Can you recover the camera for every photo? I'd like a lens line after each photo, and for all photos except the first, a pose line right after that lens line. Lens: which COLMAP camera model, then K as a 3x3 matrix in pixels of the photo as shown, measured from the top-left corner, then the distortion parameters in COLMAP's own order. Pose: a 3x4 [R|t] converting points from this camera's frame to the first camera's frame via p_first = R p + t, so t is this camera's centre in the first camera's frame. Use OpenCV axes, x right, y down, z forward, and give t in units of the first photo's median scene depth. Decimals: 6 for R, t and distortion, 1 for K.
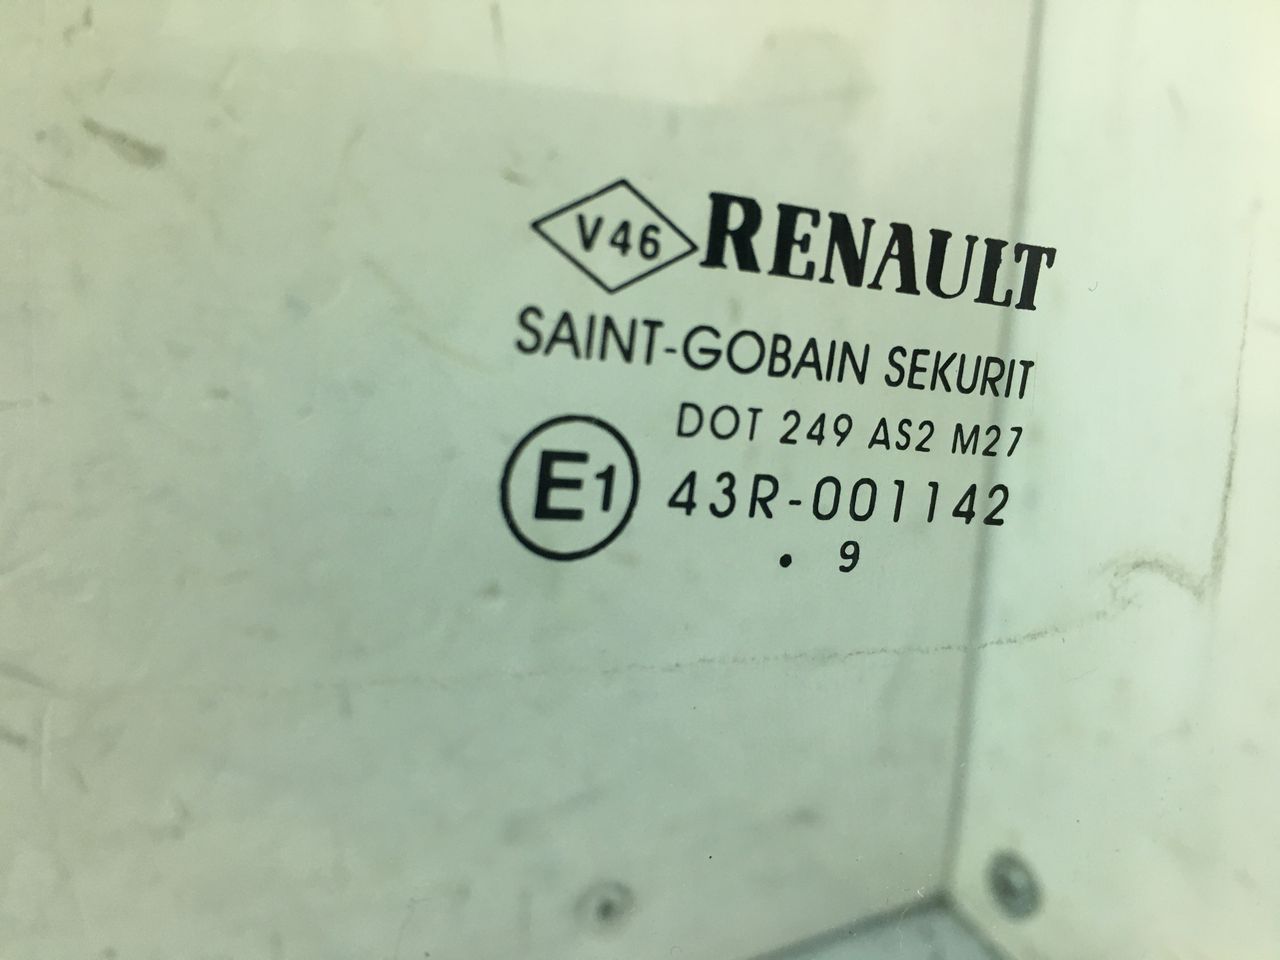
lens RADIAL K [[1105.3, 0, 648.0], [0, 1105.3, 471.8], [0, 0, 1]] dist [0.068500, -0.105301]
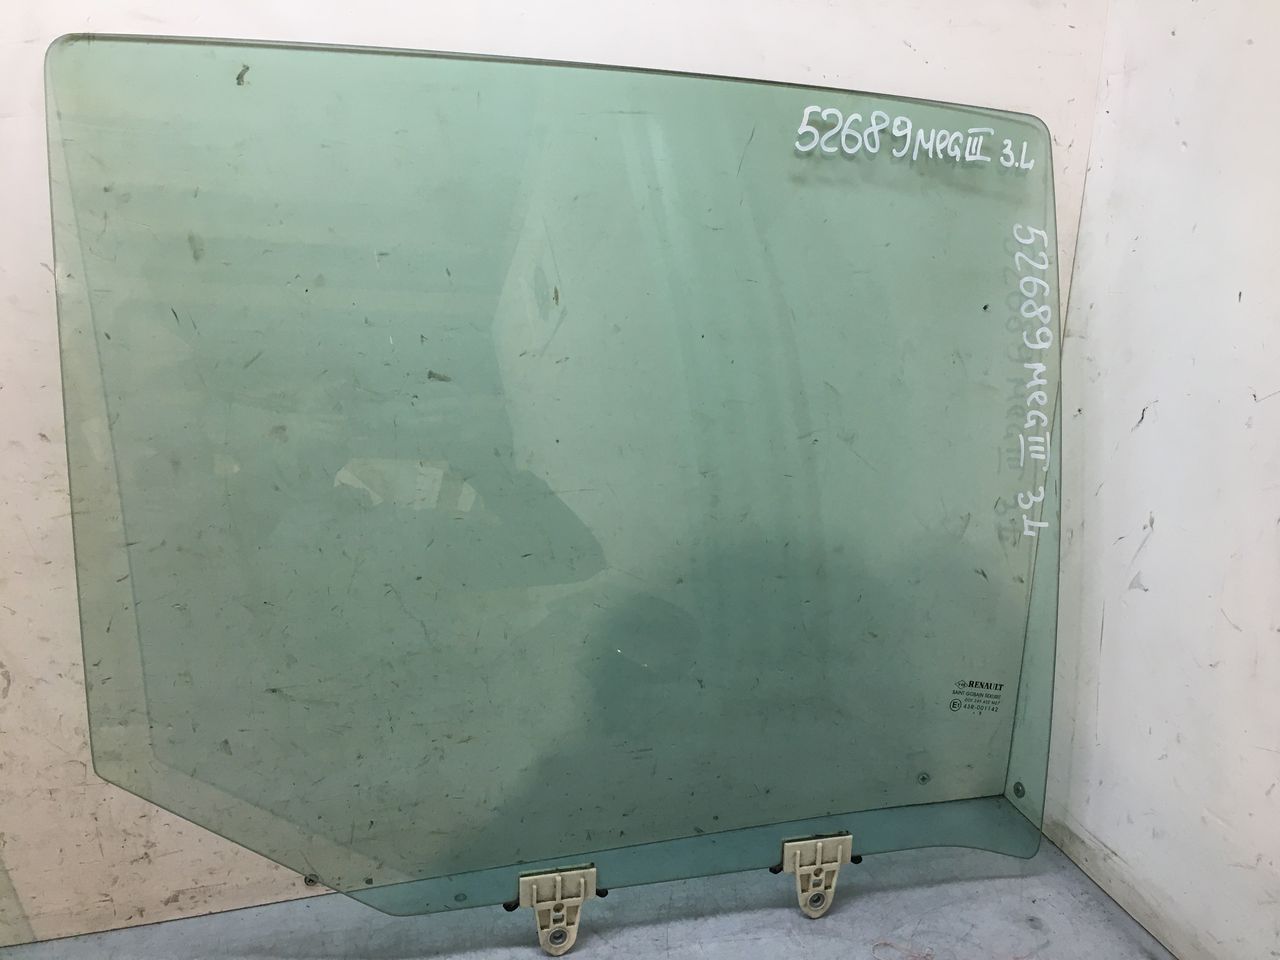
lens RADIAL K [[1105.3, 0, 648.9], [0, 1105.3, 476.9], [0, 0, 1]] dist [0.068500, -0.105301]
pose [[0.985866, 0.083934, -0.144992, -0.735544], [-0.093502, 0.993780, -0.060481, -0.570417], [0.139014, 0.073183, 0.987583, -4.689787]]
